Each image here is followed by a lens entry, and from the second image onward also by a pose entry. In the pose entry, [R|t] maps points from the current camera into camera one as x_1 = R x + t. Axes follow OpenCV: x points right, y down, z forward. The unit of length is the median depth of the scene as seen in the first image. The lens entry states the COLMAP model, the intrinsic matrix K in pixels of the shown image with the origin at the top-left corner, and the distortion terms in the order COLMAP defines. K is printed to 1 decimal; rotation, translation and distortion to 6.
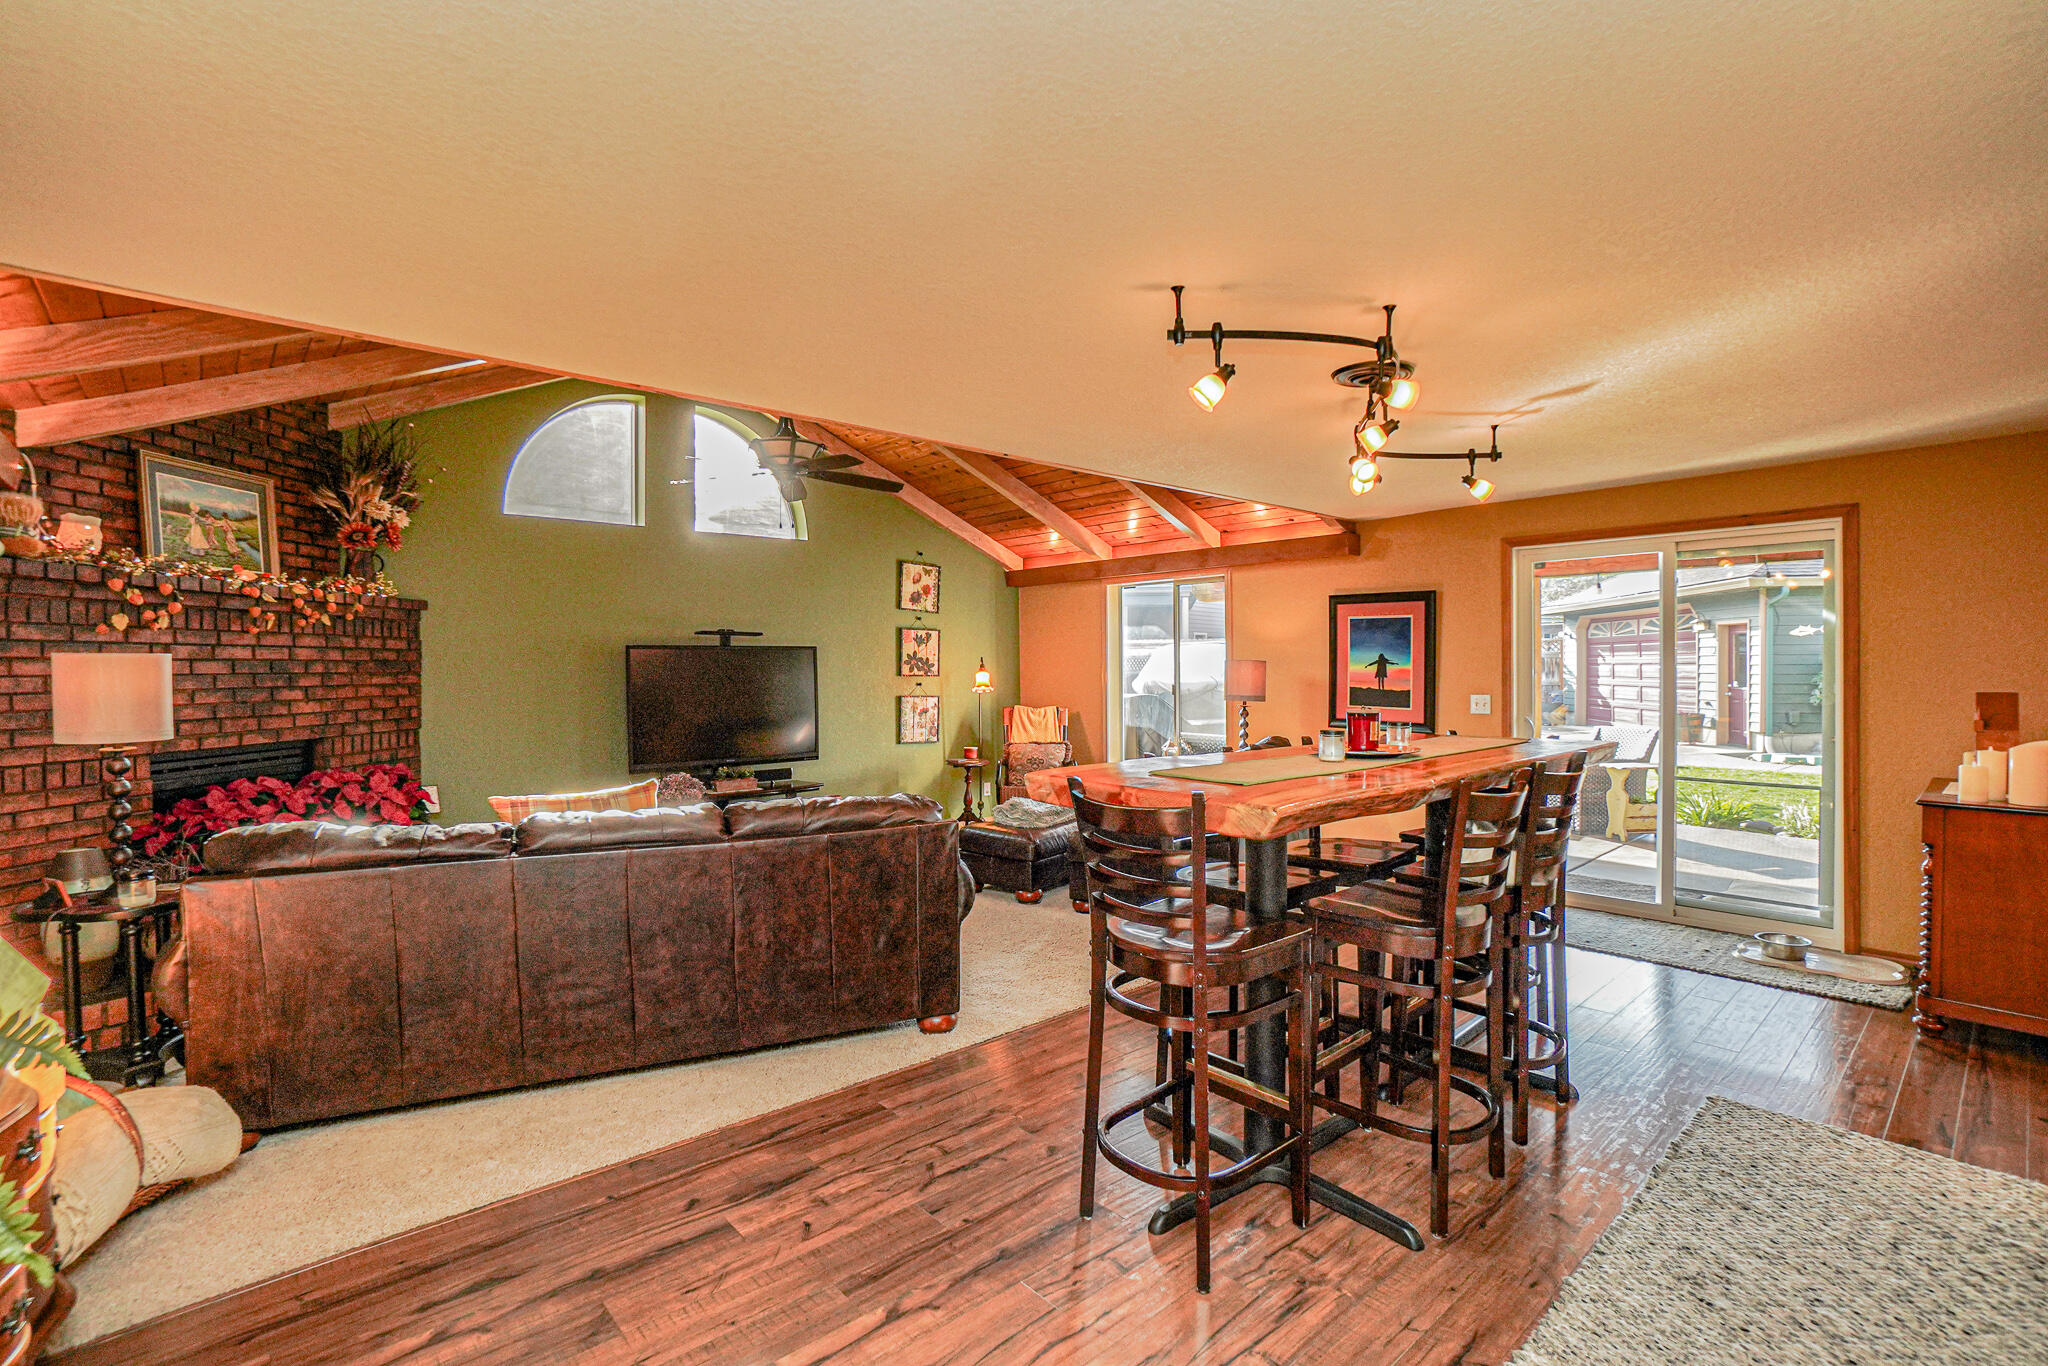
lens RADIAL K [[931.5, 0, 995.2], [0, 931.5, 683.4], [0, 0, 1]] dist [-0.047209, 0.017285]
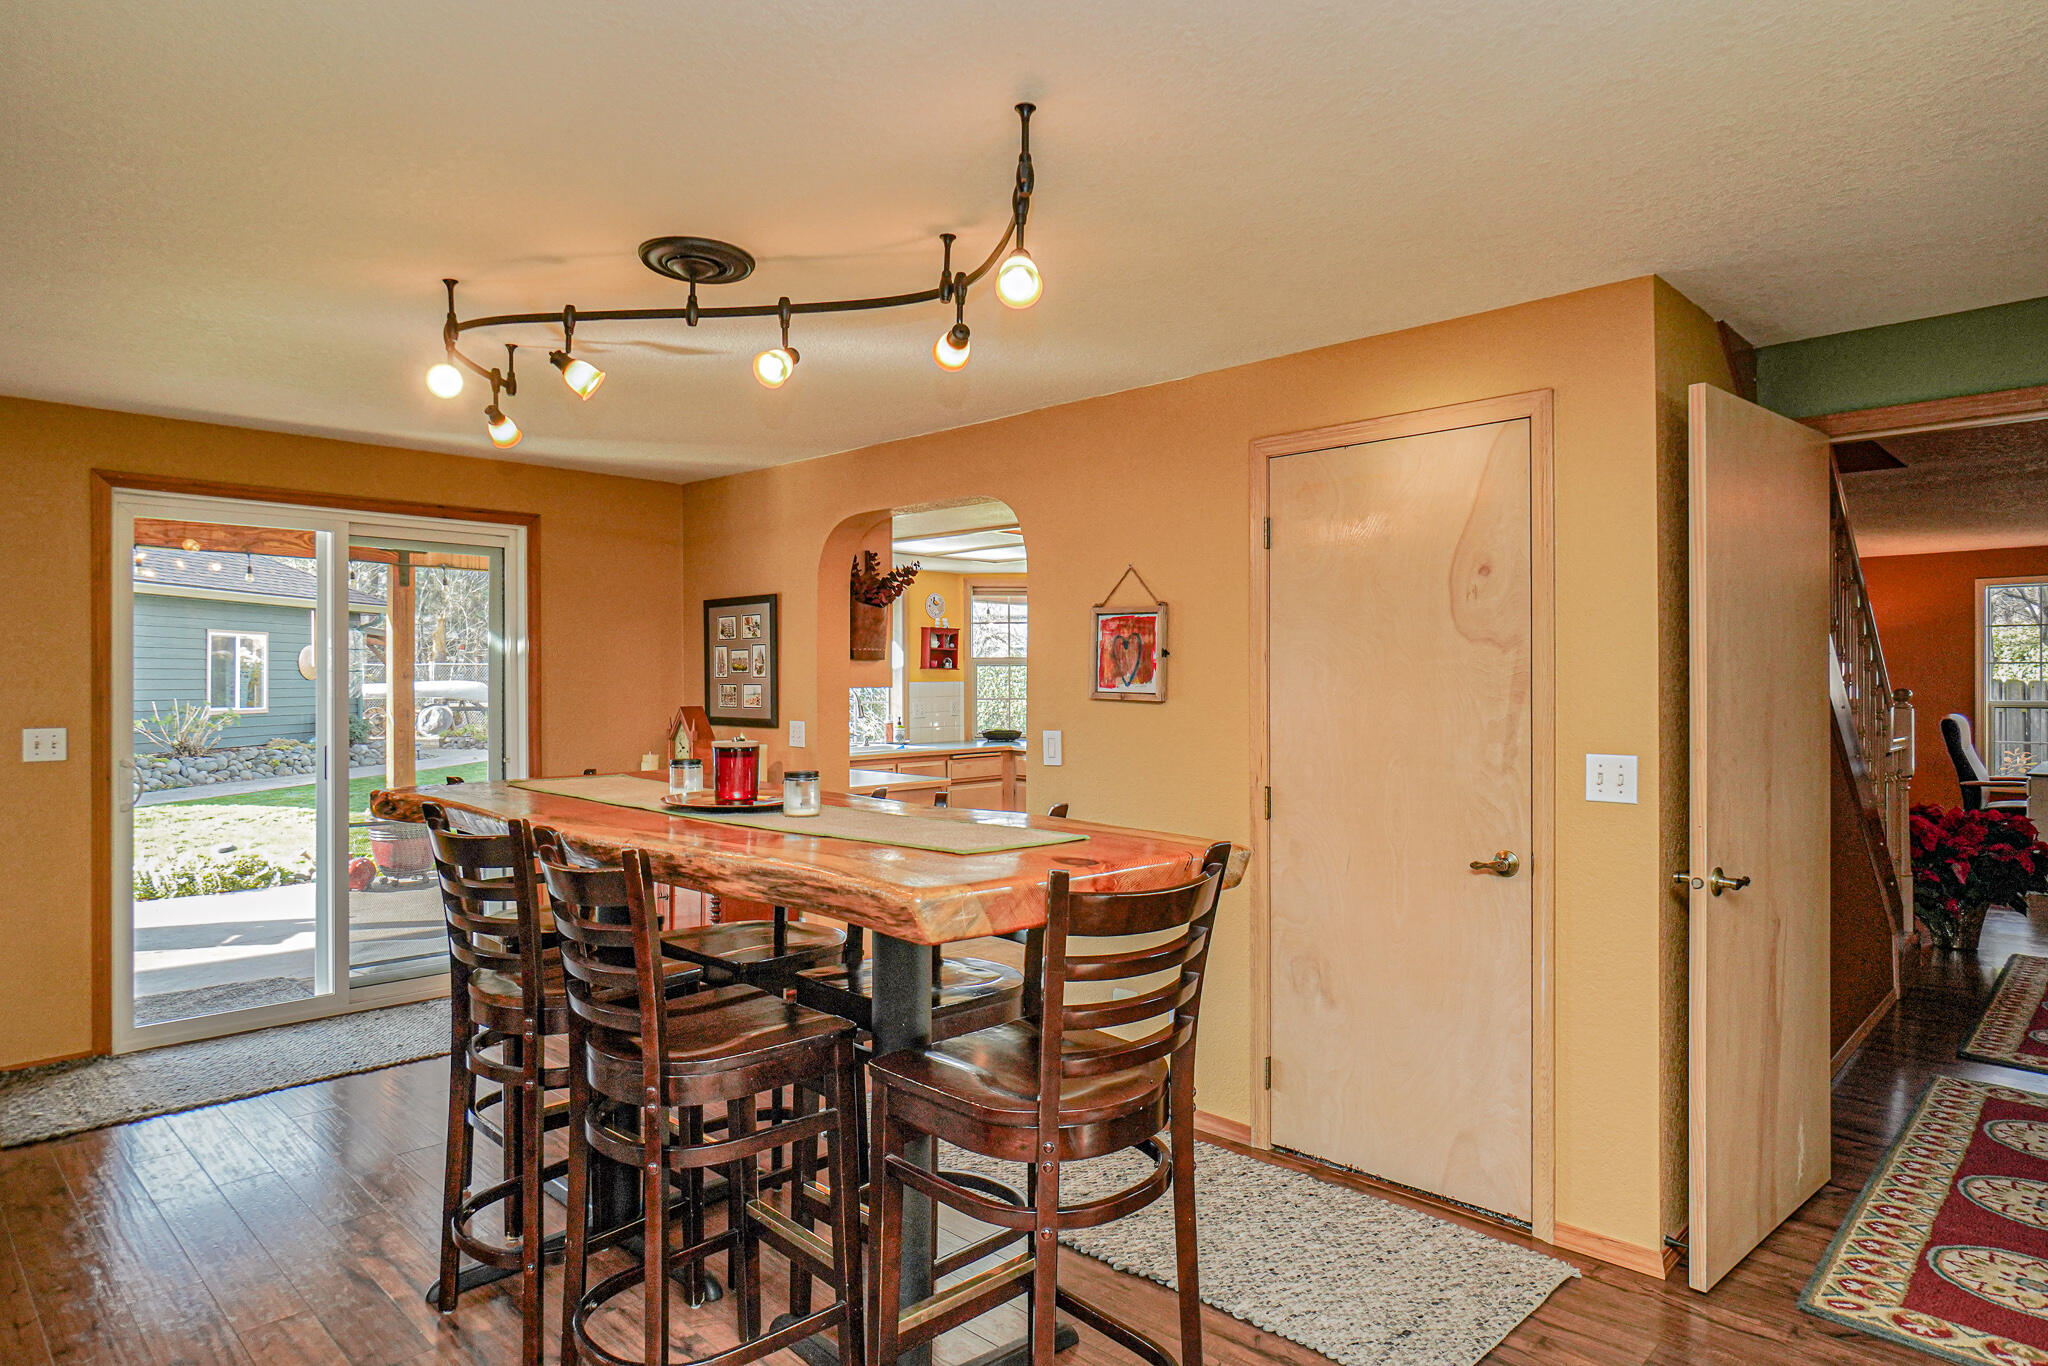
lens RADIAL K [[1180.0, 0, 1006.1], [0, 1180.0, 680.1], [0, 0, 1]] dist [0.004274, 0.003822]
pose [[-0.087567, 0.005104, 0.996146, -0.300916], [0.015793, 0.999868, -0.003734, -0.006786], [-0.996033, 0.015405, -0.087636, 0.503795]]
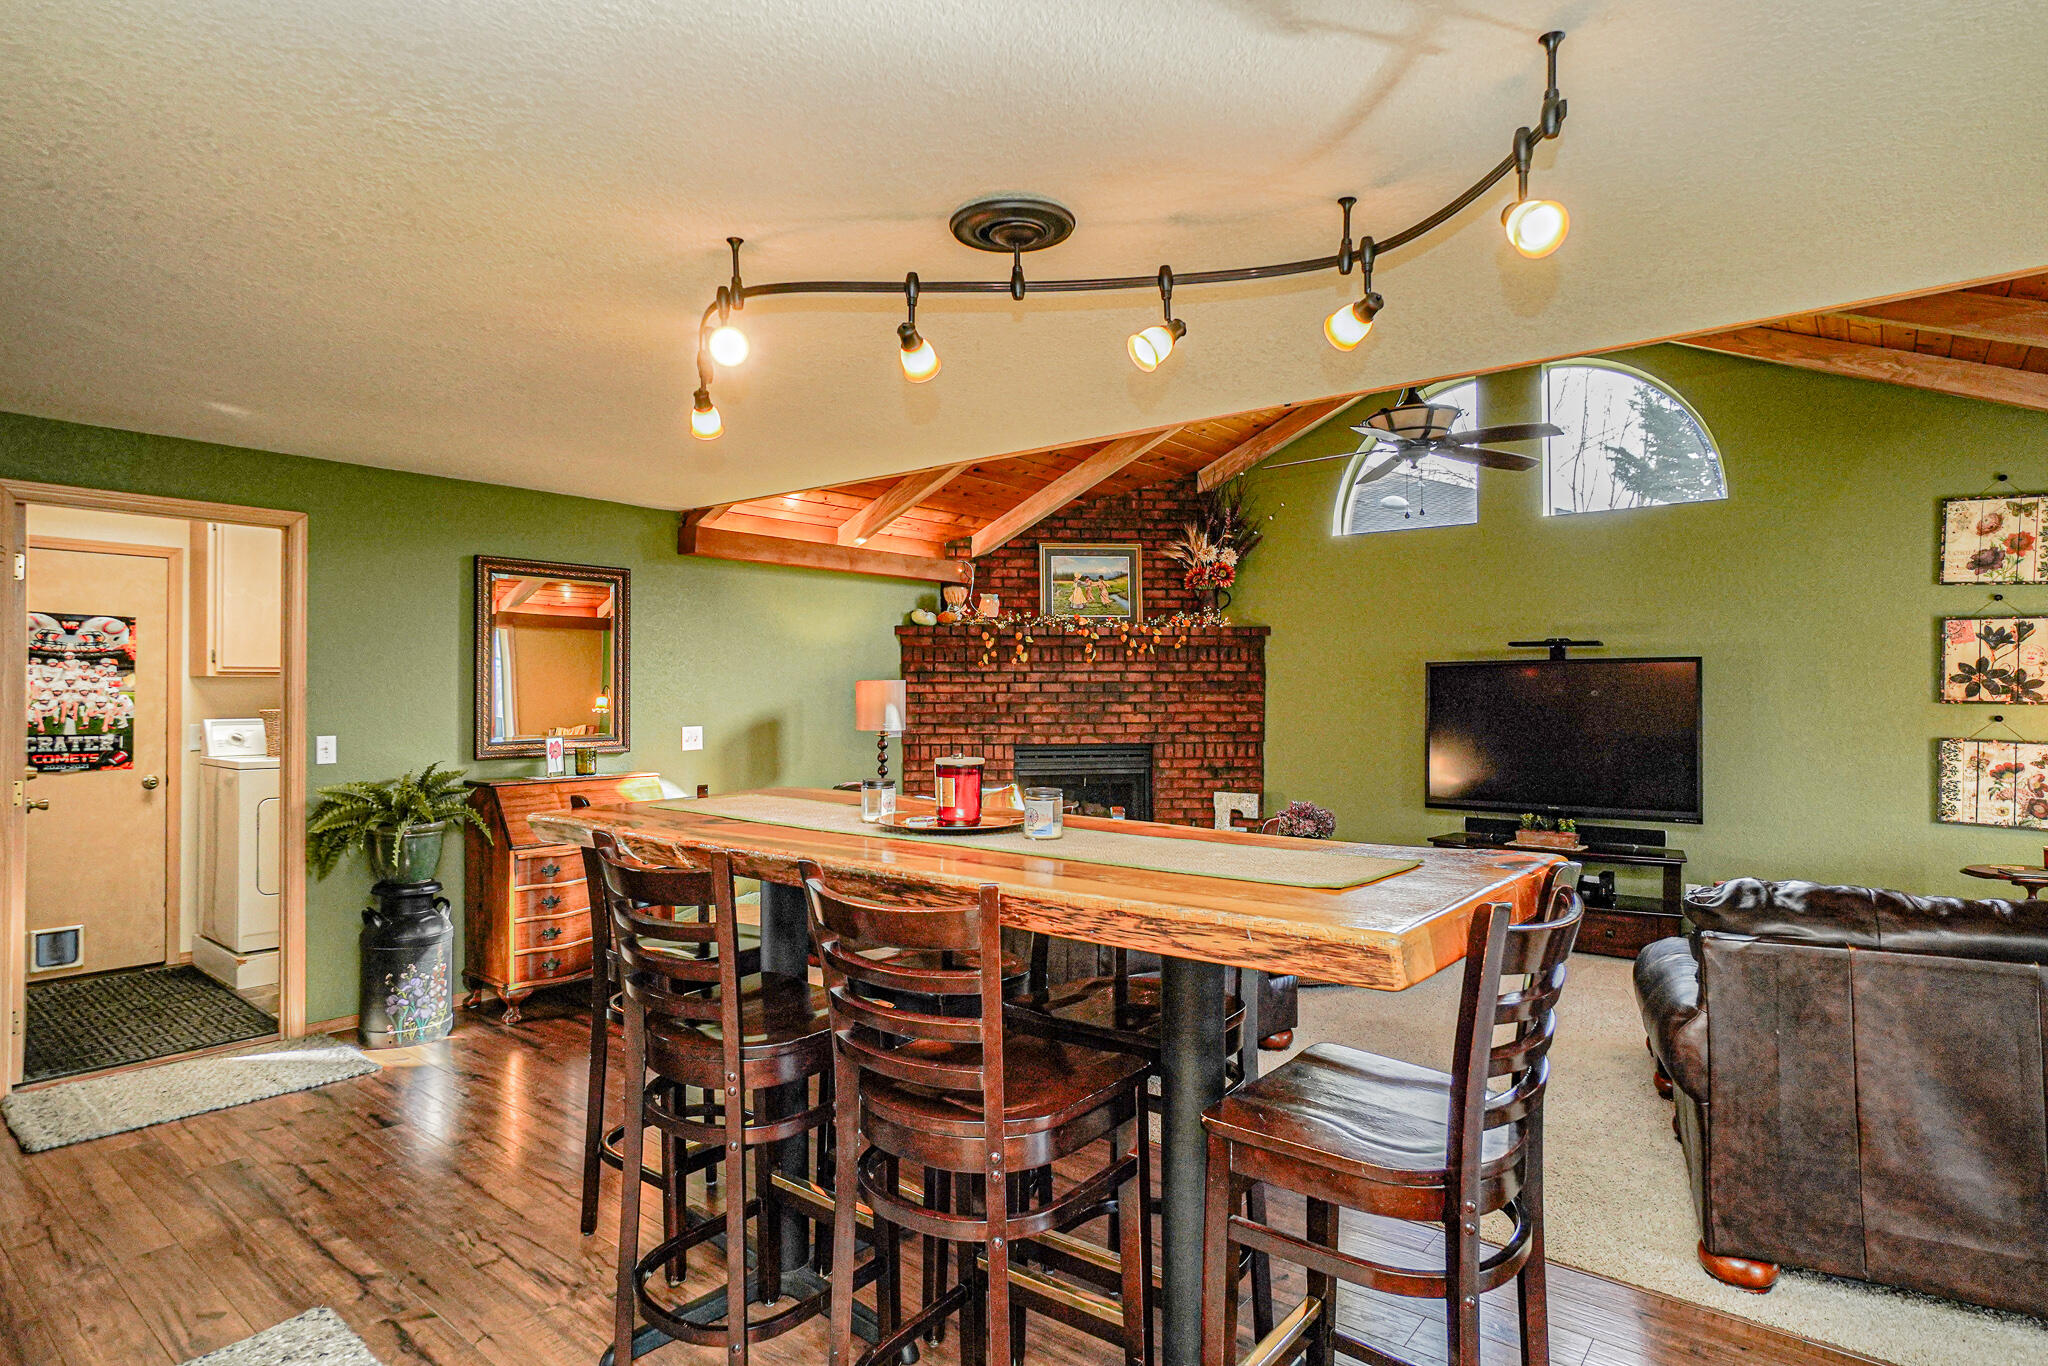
lens RADIAL K [[1093.5, 0, 1026.6], [0, 1093.5, 682.7], [0, 0, 1]] dist [-0.020325, 0.016626]
pose [[0.189242, -0.002561, -0.981927, 0.694487], [-0.015395, 0.999866, -0.005575, -0.012525], [0.981810, 0.016172, 0.189177, 0.522416]]
